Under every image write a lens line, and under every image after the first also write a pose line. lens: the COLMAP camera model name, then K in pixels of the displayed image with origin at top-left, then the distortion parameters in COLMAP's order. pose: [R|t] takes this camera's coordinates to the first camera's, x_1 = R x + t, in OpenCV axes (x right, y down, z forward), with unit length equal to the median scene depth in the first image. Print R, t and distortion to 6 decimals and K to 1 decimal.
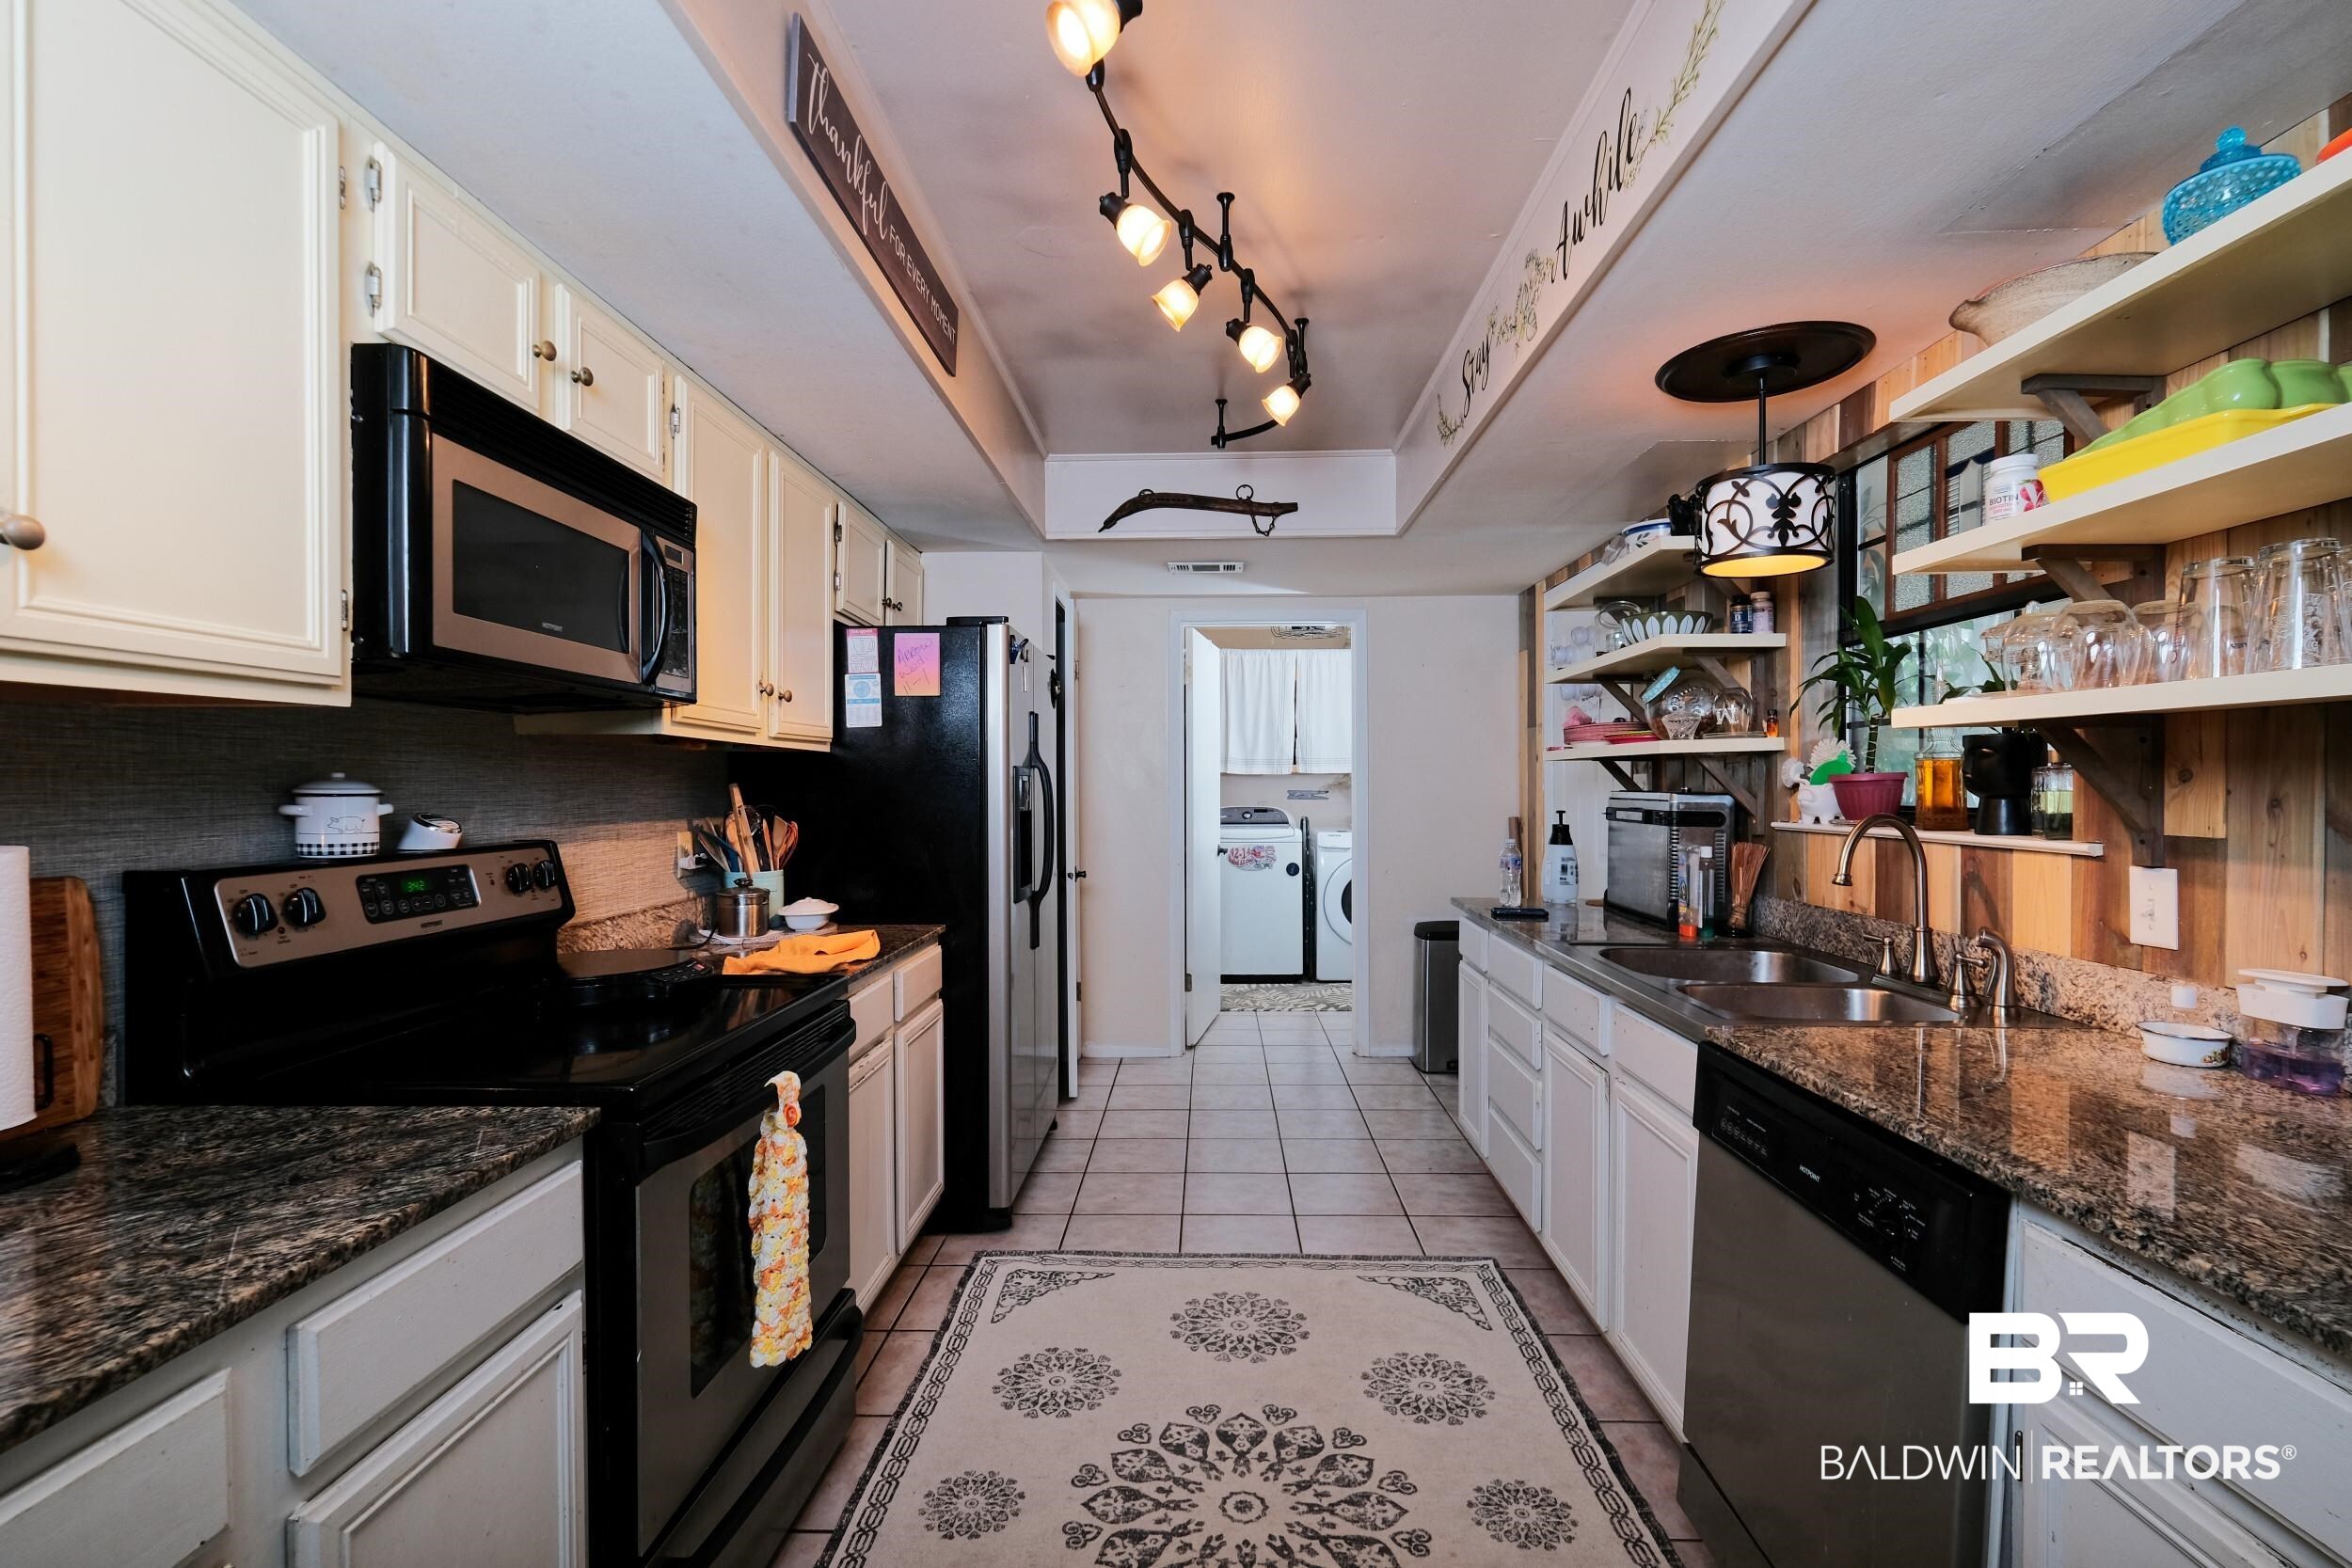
lens RADIAL K [[1044.9, 0, 1177.2], [0, 1044.9, 778.6], [0, 0, 1]] dist [-0.000039, -0.000052]
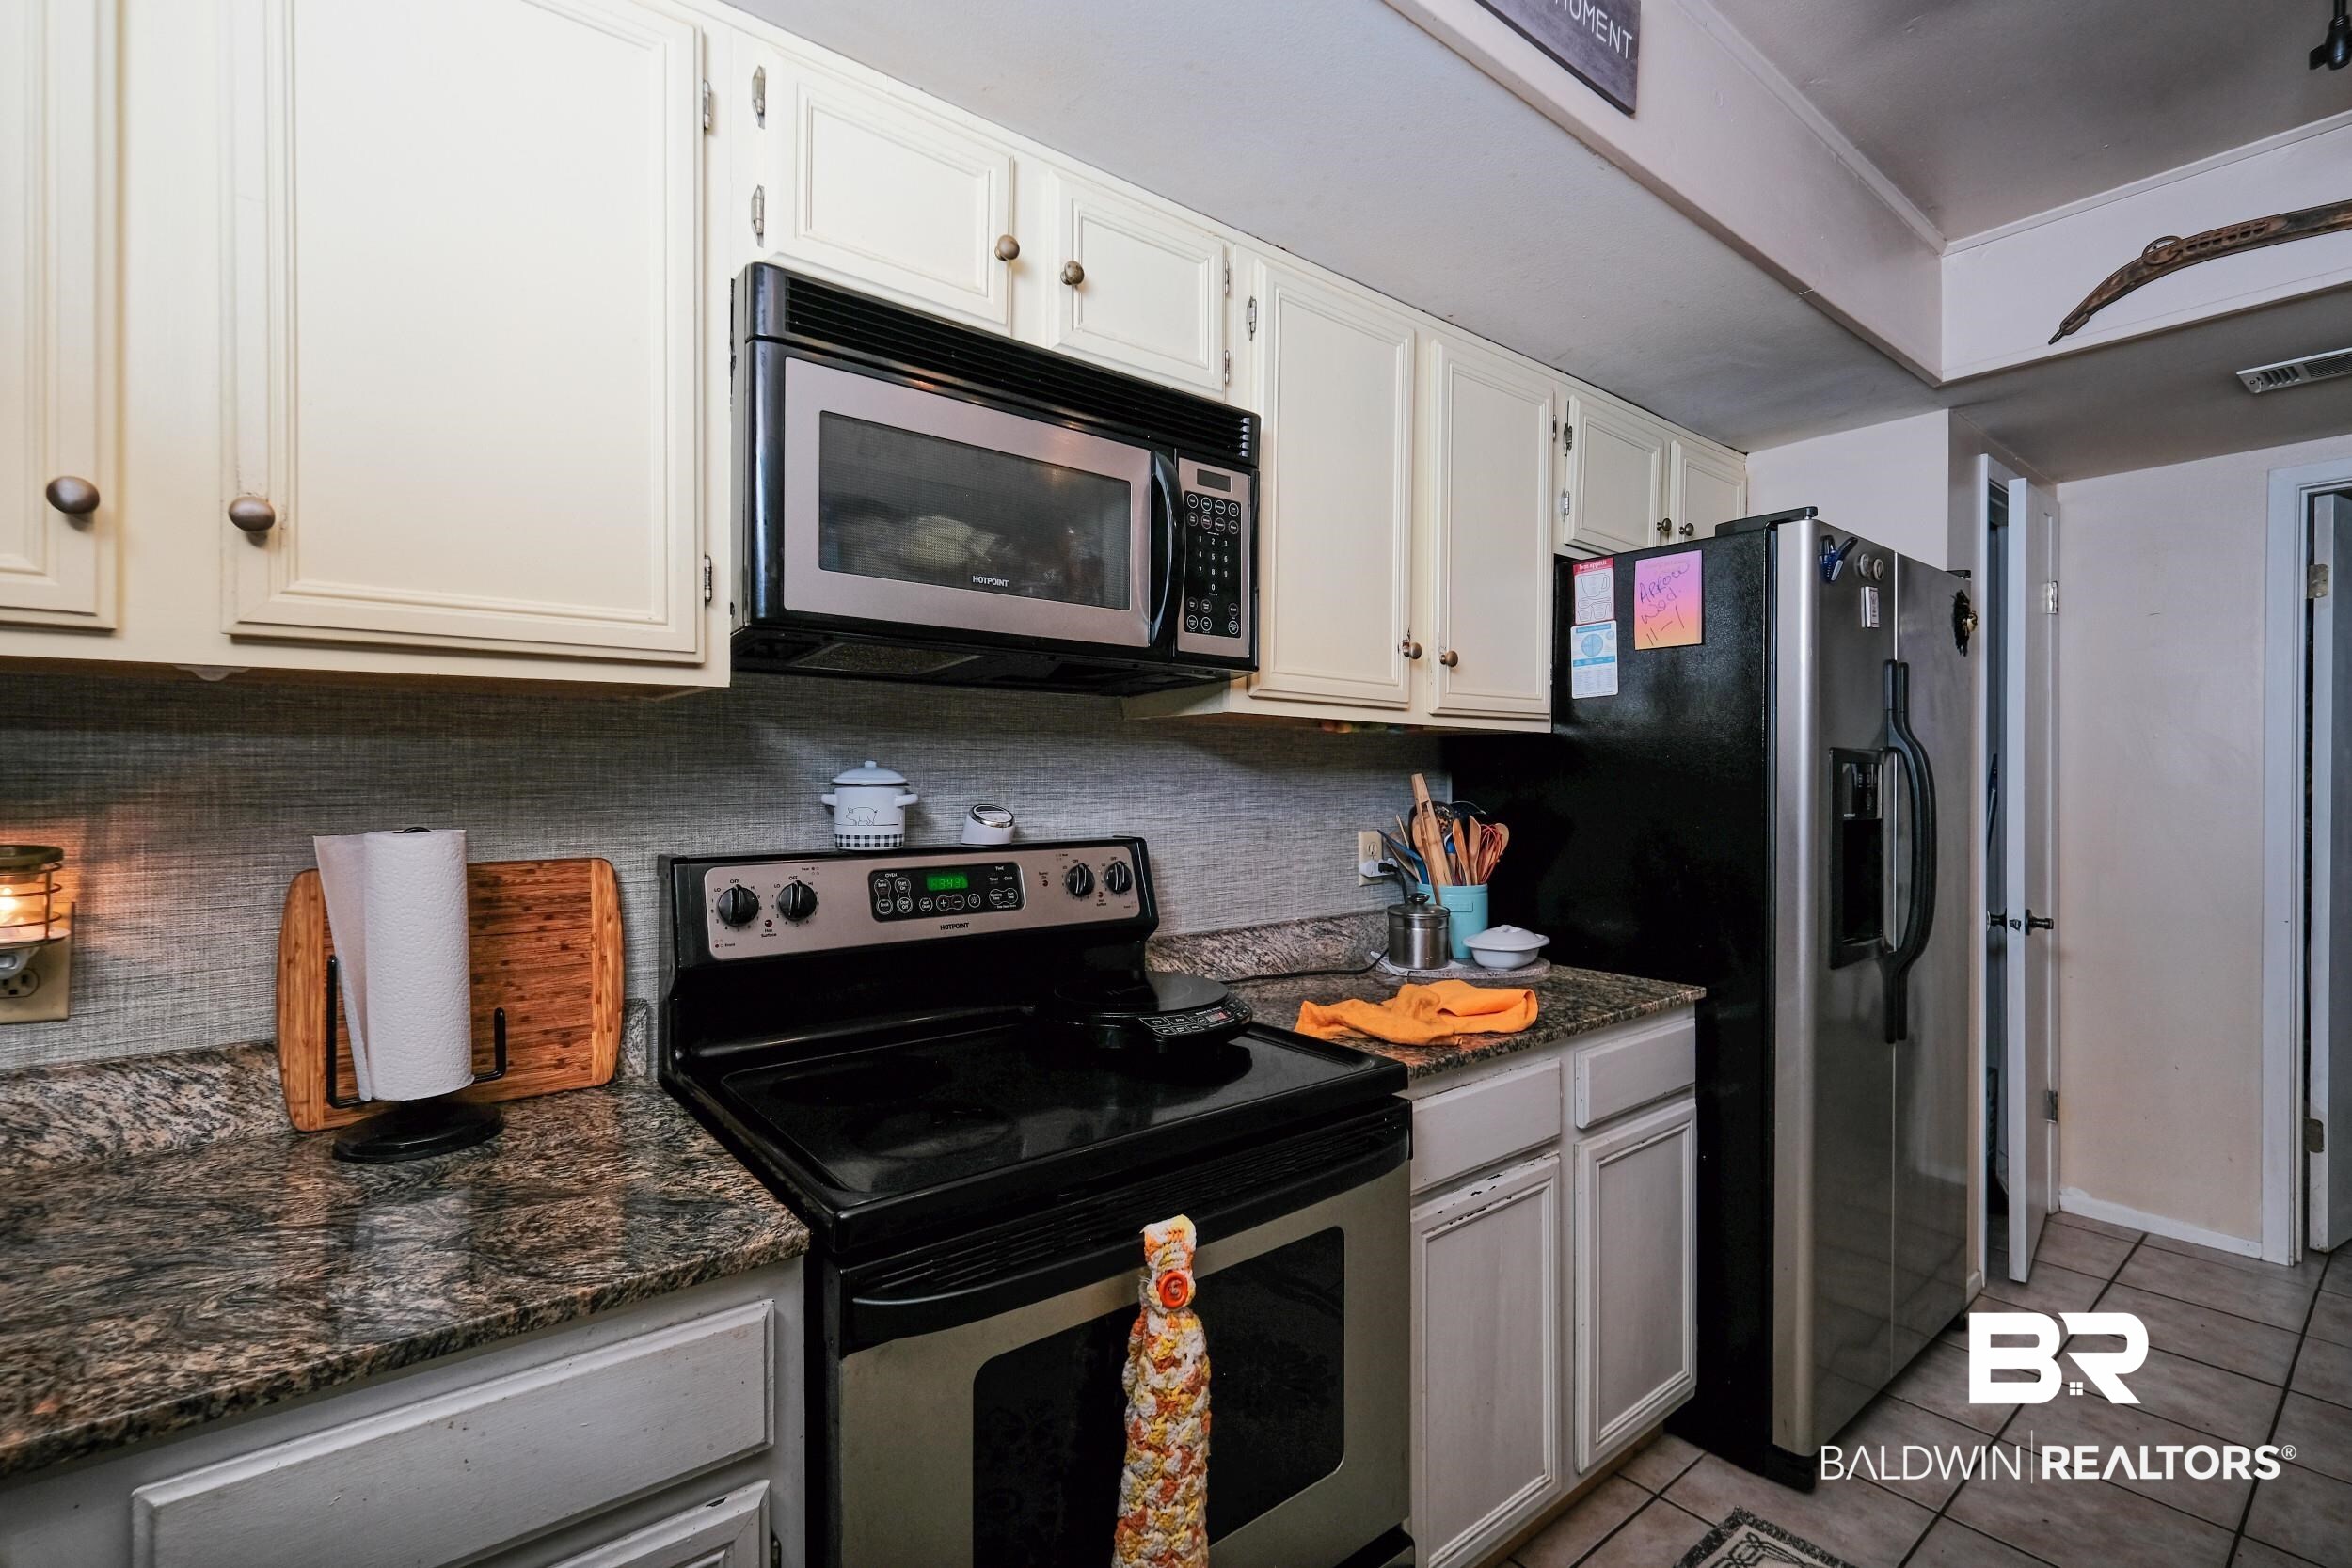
lens RADIAL K [[1044.9, 0, 1177.2], [0, 1044.9, 778.6], [0, 0, 1]] dist [-0.000039, -0.000052]
pose [[0.652900, 0.004050, -0.757434, 0.095263], [0.001791, 0.999975, 0.006891, 0.003187], [0.757442, -0.005855, 0.652876, 0.478542]]
